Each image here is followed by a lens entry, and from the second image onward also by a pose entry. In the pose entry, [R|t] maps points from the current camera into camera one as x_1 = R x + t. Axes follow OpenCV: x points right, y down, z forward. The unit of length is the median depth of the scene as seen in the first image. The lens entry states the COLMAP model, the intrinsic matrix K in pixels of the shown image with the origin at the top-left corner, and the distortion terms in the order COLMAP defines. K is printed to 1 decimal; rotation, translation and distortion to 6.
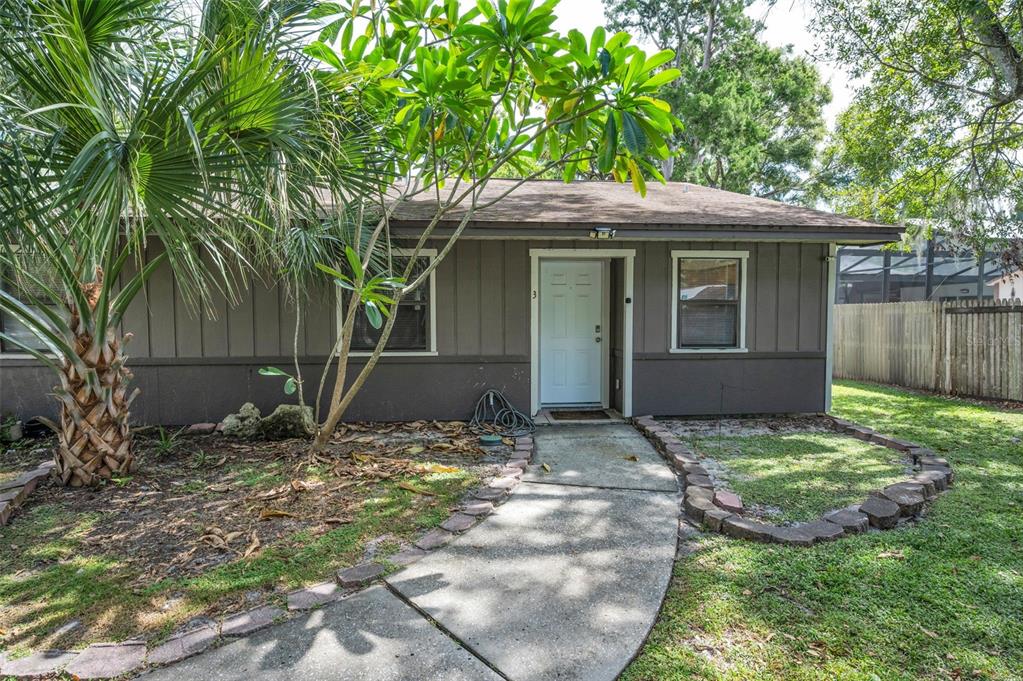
lens RADIAL K [[502.6, 0, 511.5], [0, 502.6, 340.5], [0, 0, 1]] dist [0.001296, -0.000056]
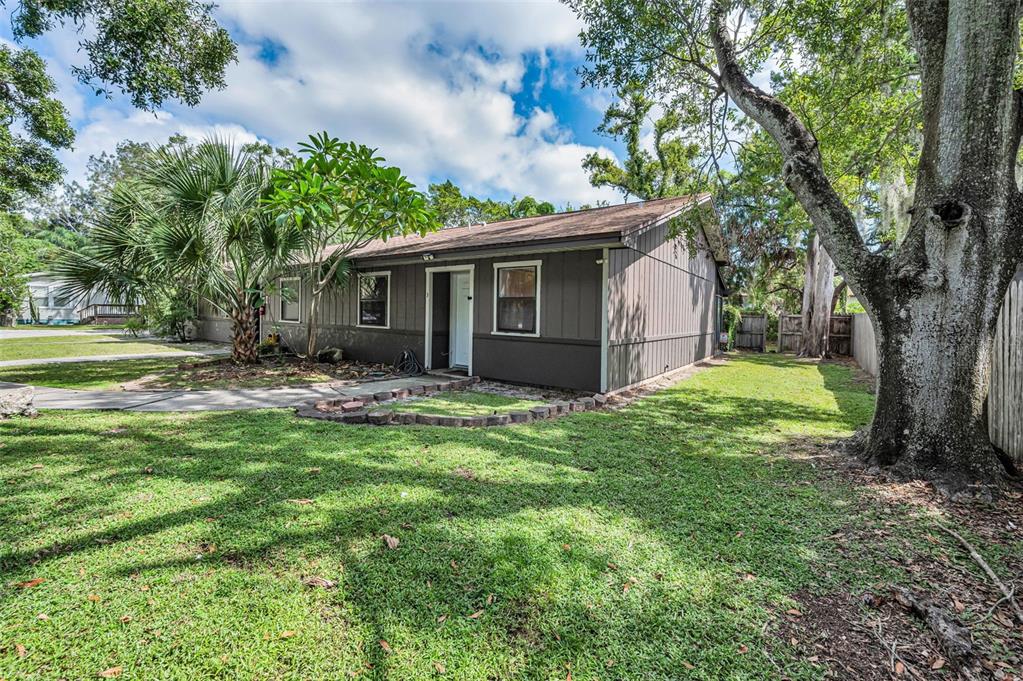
lens RADIAL K [[410.3, 0, 511.1], [0, 410.3, 318.7], [0, 0, 1]] dist [-0.000815, -0.000005]
pose [[0.765191, 0.024239, -0.643347, 1.258983], [-0.057347, 0.997885, -0.030612, 0.014378], [0.641244, 0.060318, 0.764962, 0.150921]]
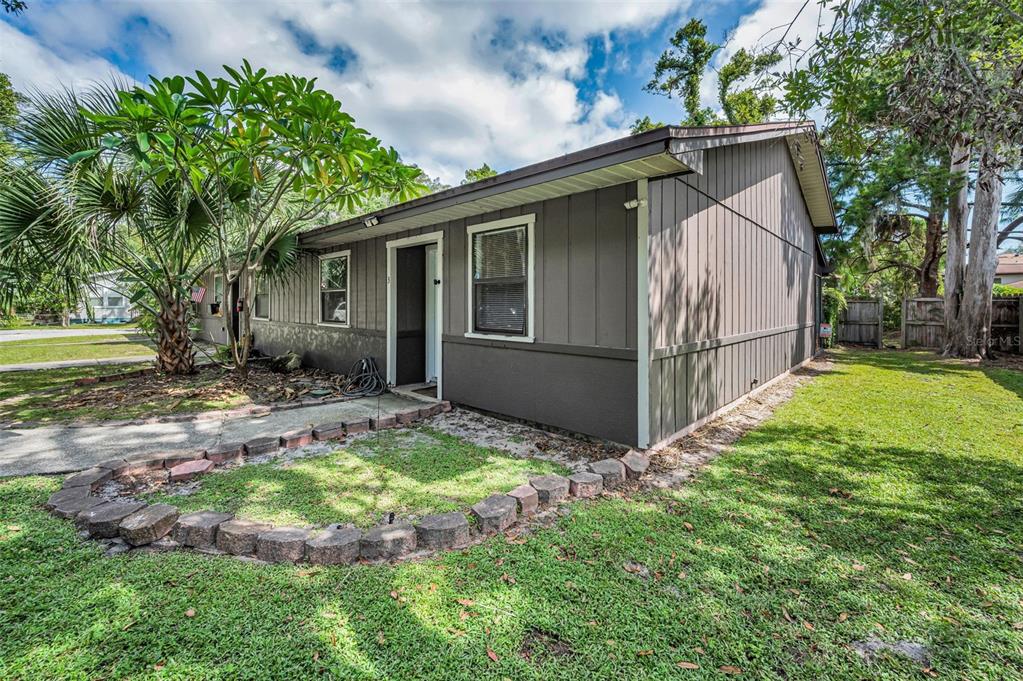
lens RADIAL K [[413.7, 0, 512.4], [0, 413.7, 304.5], [0, 0, 1]] dist [0.000964, 0.000037]
pose [[0.675597, 0.001779, -0.737269, 1.052226], [-0.043010, 0.998389, -0.037004, -0.011550], [0.736016, 0.056710, 0.674585, 0.621018]]
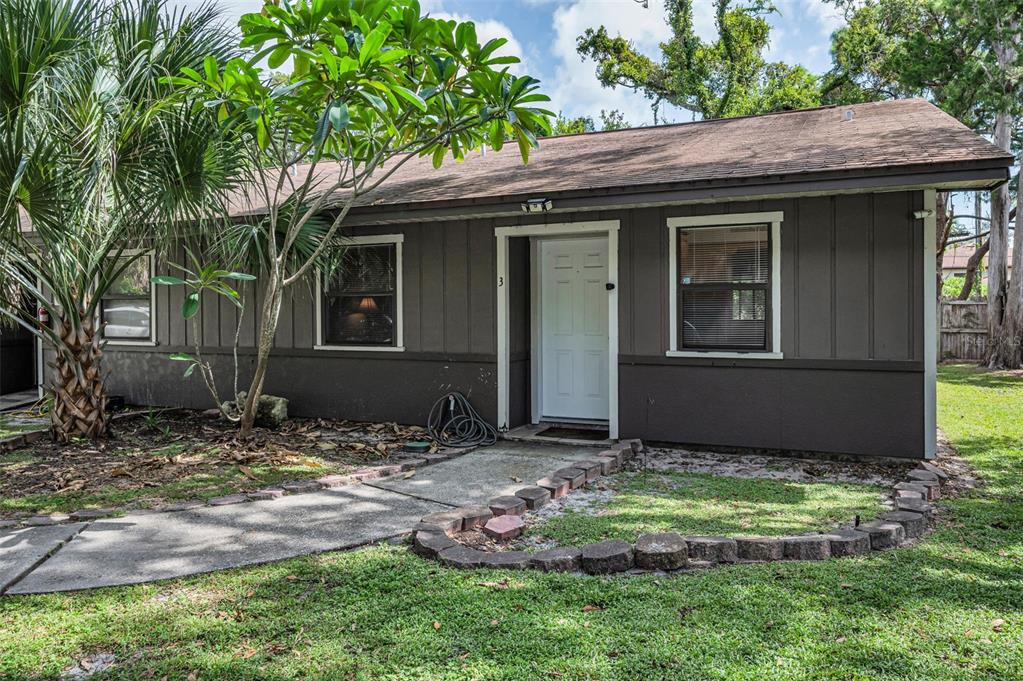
lens RADIAL K [[711.0, 0, 526.1], [0, 711.0, 319.3], [0, 0, 1]] dist [-0.001286, 0.005030]
pose [[0.878544, 0.002559, -0.477655, 0.715185], [-0.021513, 0.999183, -0.034215, 0.012088], [0.477177, 0.040335, 0.877881, -0.020108]]
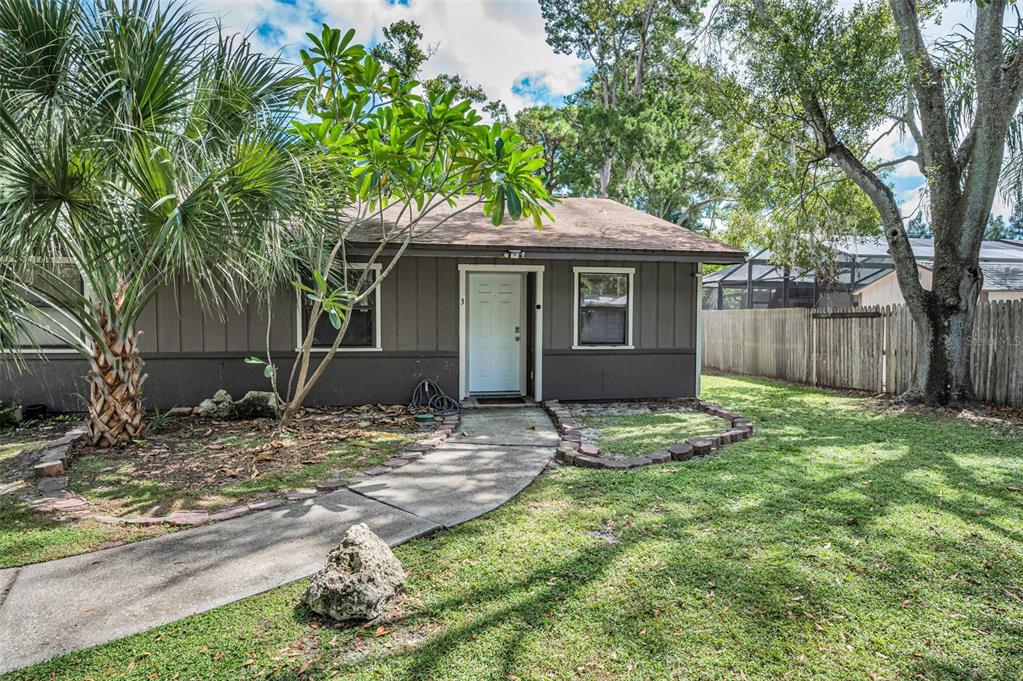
lens RADIAL K [[538.4, 0, 511.5], [0, 538.4, 340.5], [0, 0, 1]] dist [-0.001449, 0.000143]
pose [[0.995940, 0.002389, 0.089989, 0.051882], [-0.001989, 0.999988, -0.004530, 0.010774], [-0.089999, 0.004332, 0.995932, -0.351233]]
